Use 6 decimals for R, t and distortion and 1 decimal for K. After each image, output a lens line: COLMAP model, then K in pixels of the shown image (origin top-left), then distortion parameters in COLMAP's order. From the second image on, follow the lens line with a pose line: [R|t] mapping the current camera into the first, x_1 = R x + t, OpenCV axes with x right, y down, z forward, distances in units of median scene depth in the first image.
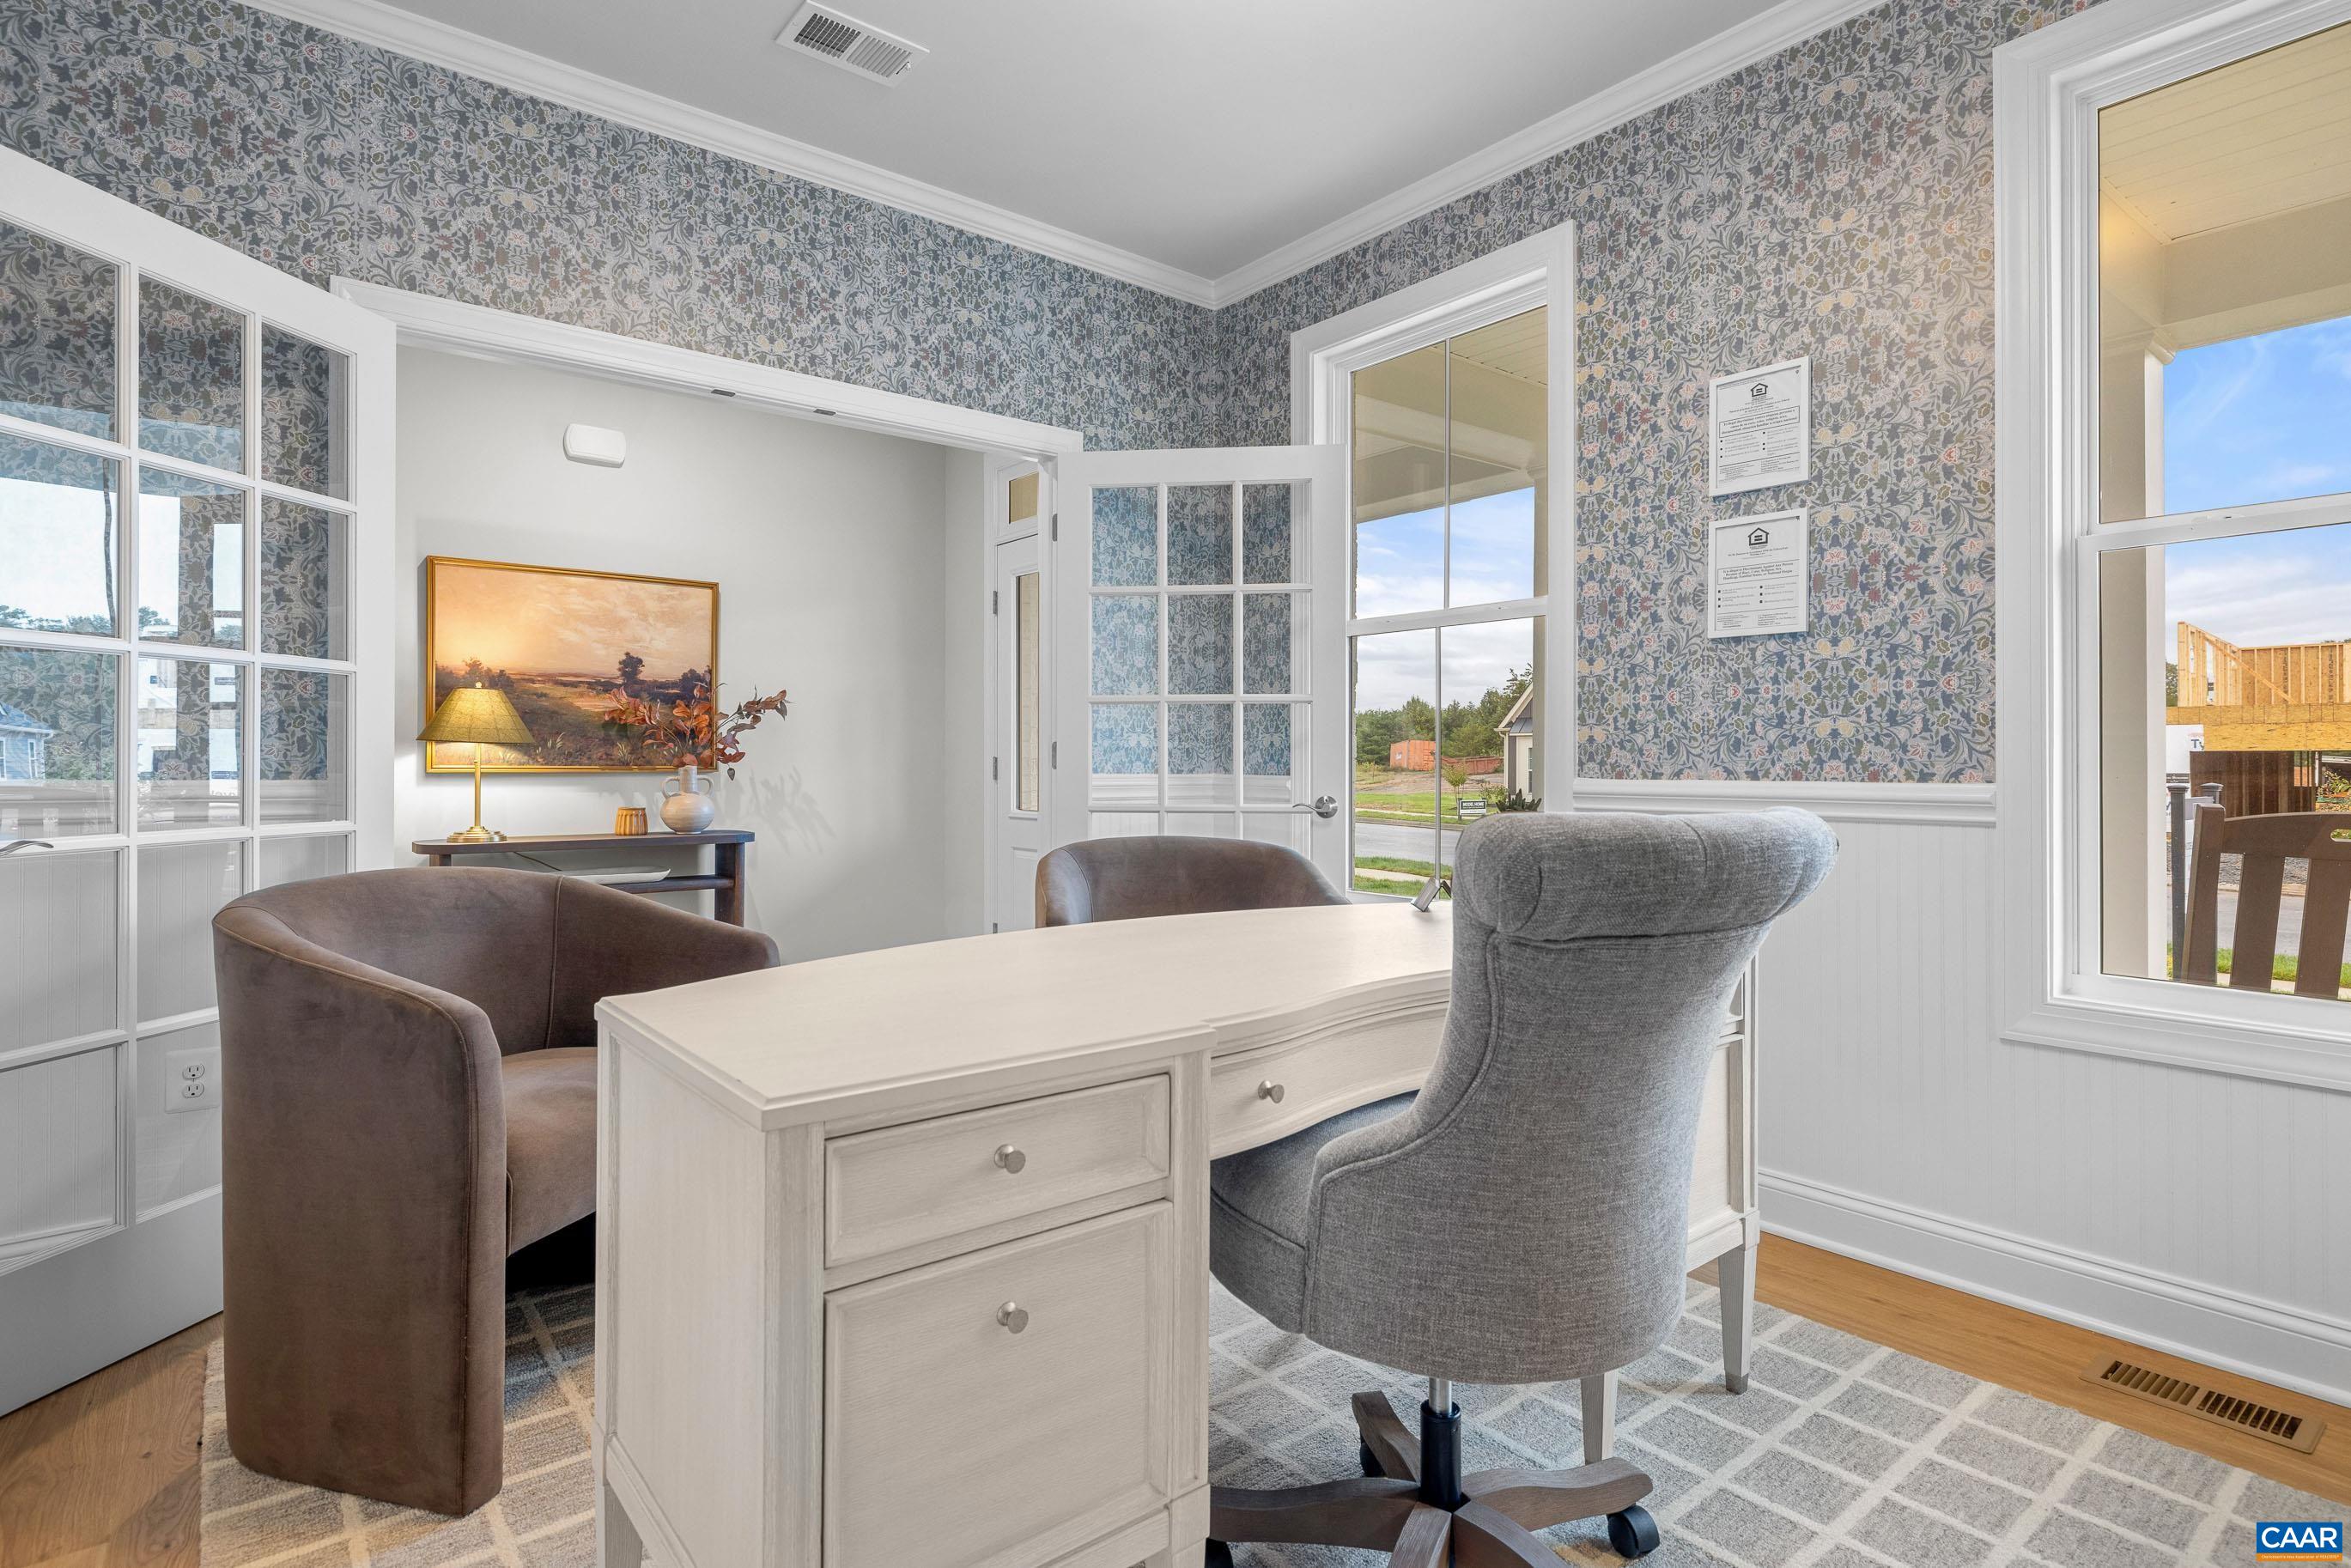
lens RADIAL K [[1214.4, 0, 1189.2], [0, 1214.4, 759.4], [0, 0, 1]] dist [-0.002289, 0.001524]
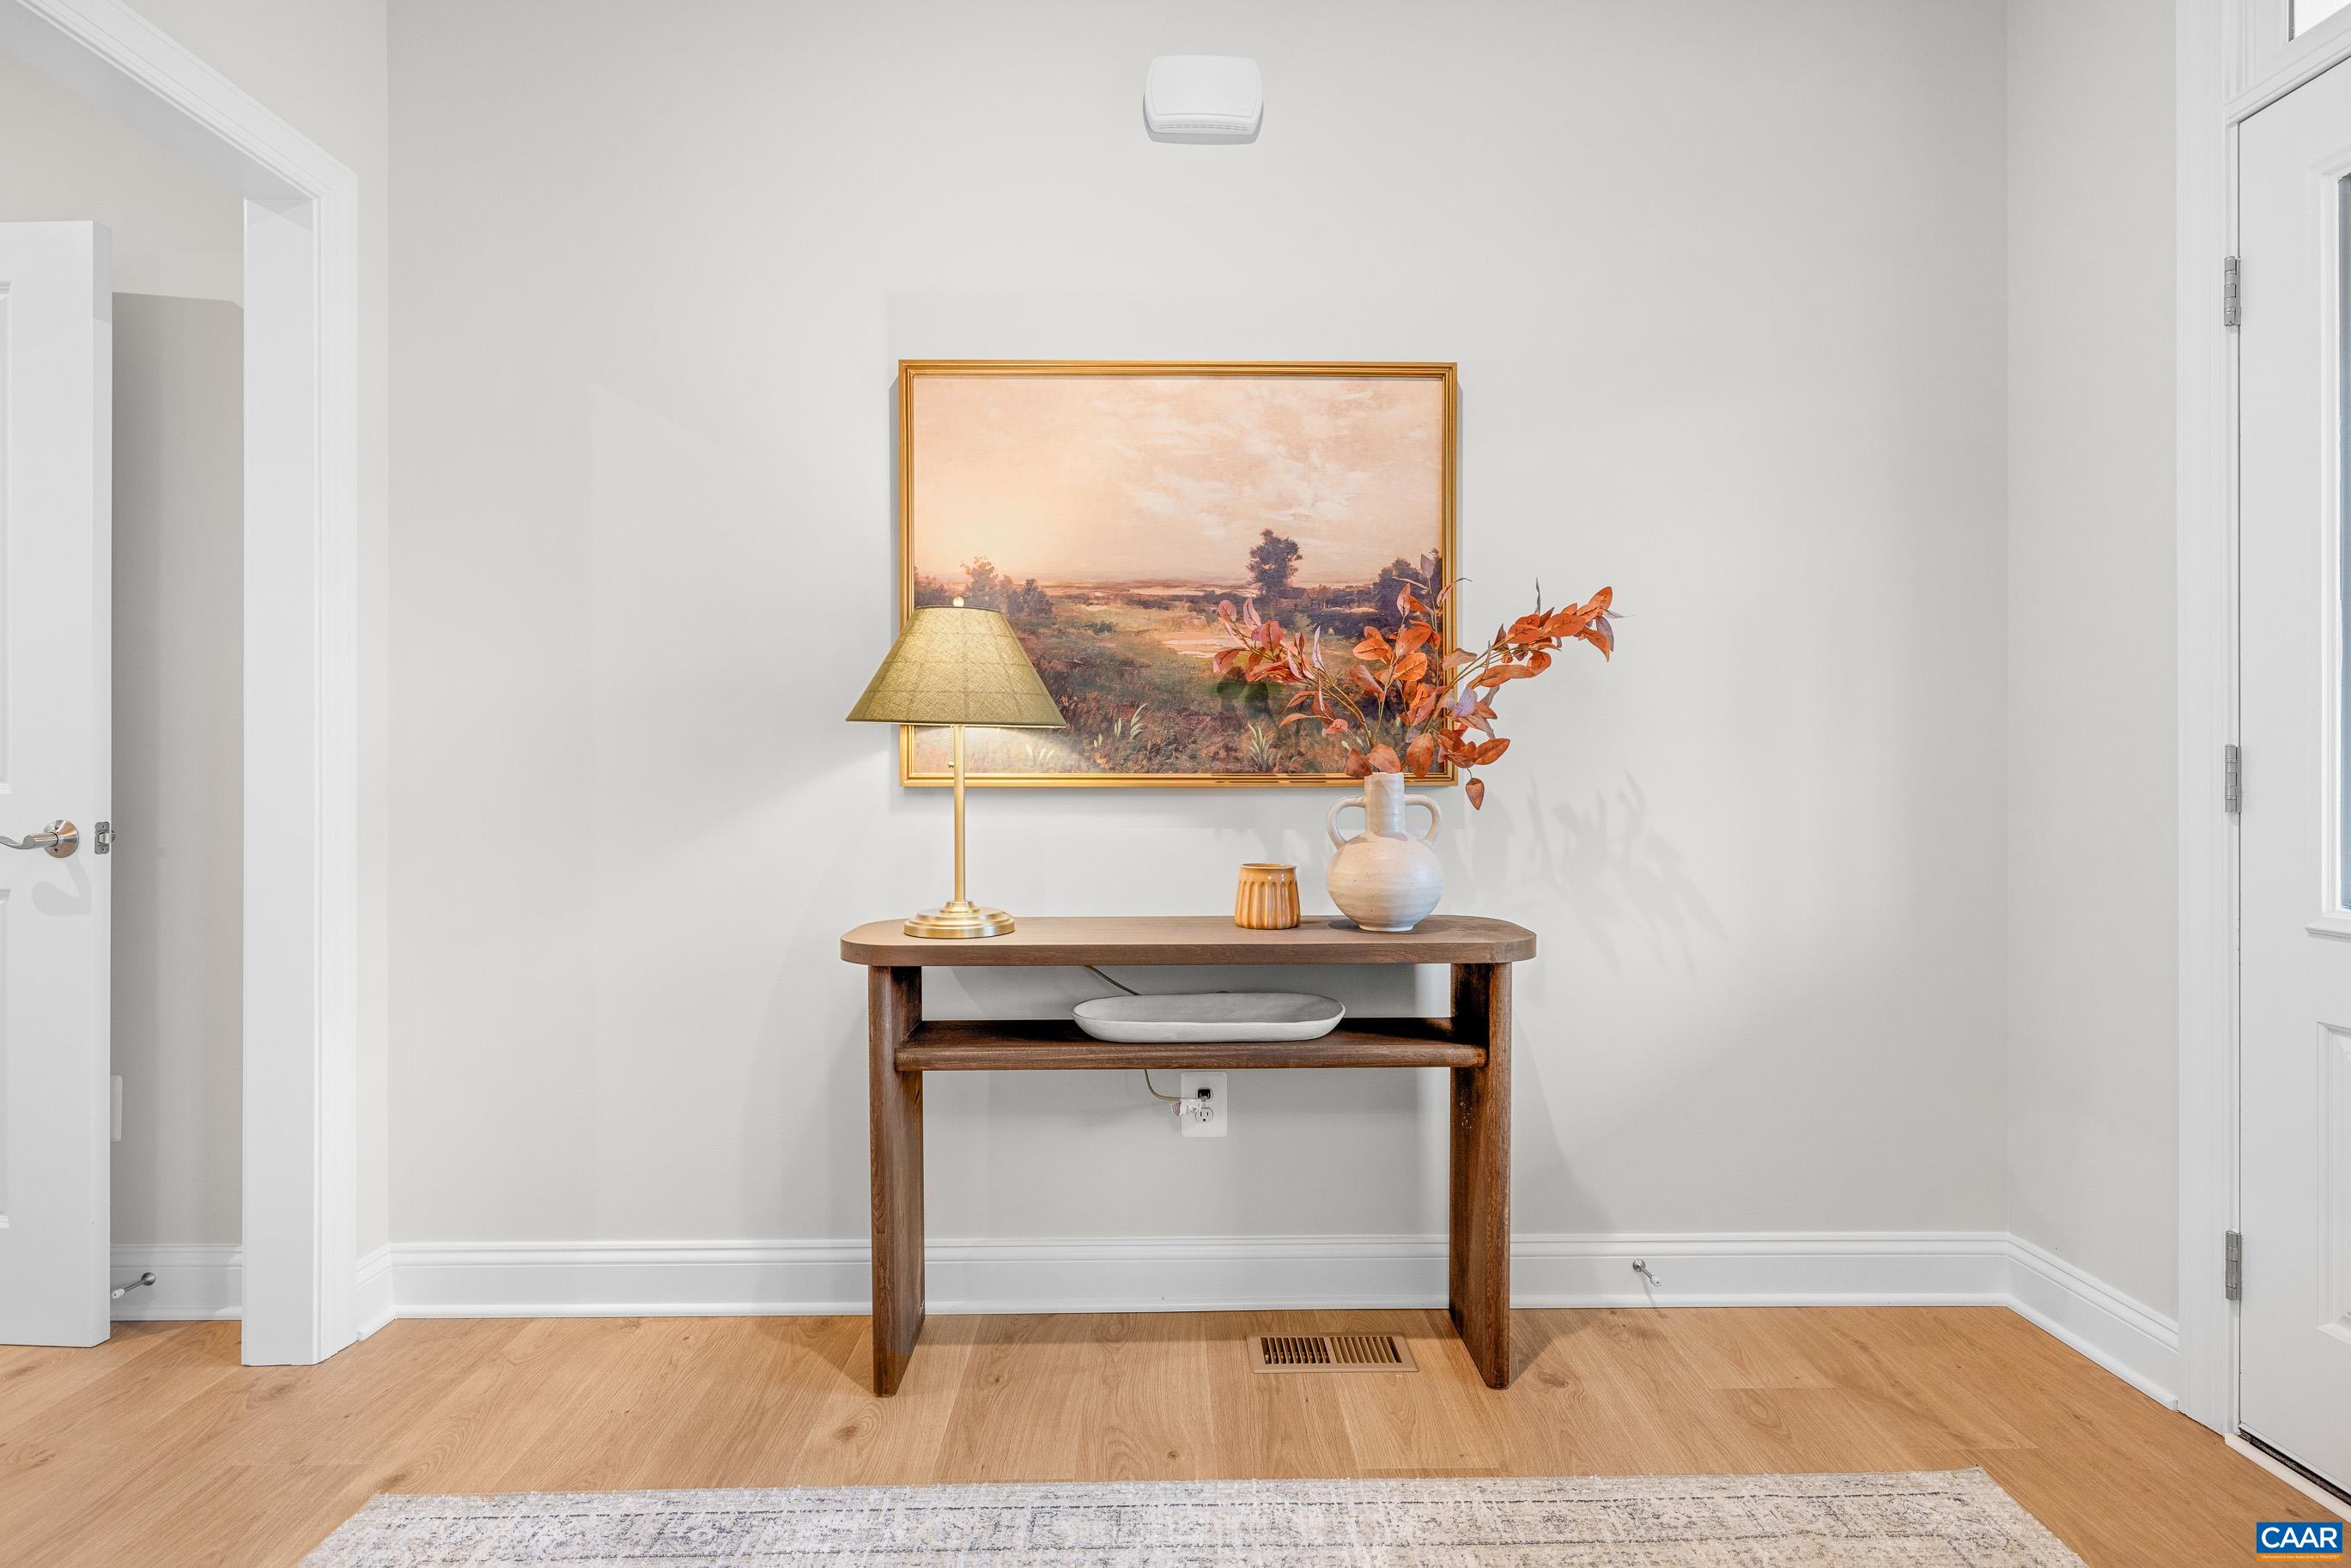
lens RADIAL K [[1214.4, 0, 1152.0], [0, 1214.4, 765.7], [0, 0, 1]] dist [-0.002289, 0.001524]
pose [[0.784652, -0.003715, -0.619925, -0.212946], [0.005725, 0.999983, 0.001254, 0.001732], [0.619910, -0.004533, 0.784660, 0.619205]]
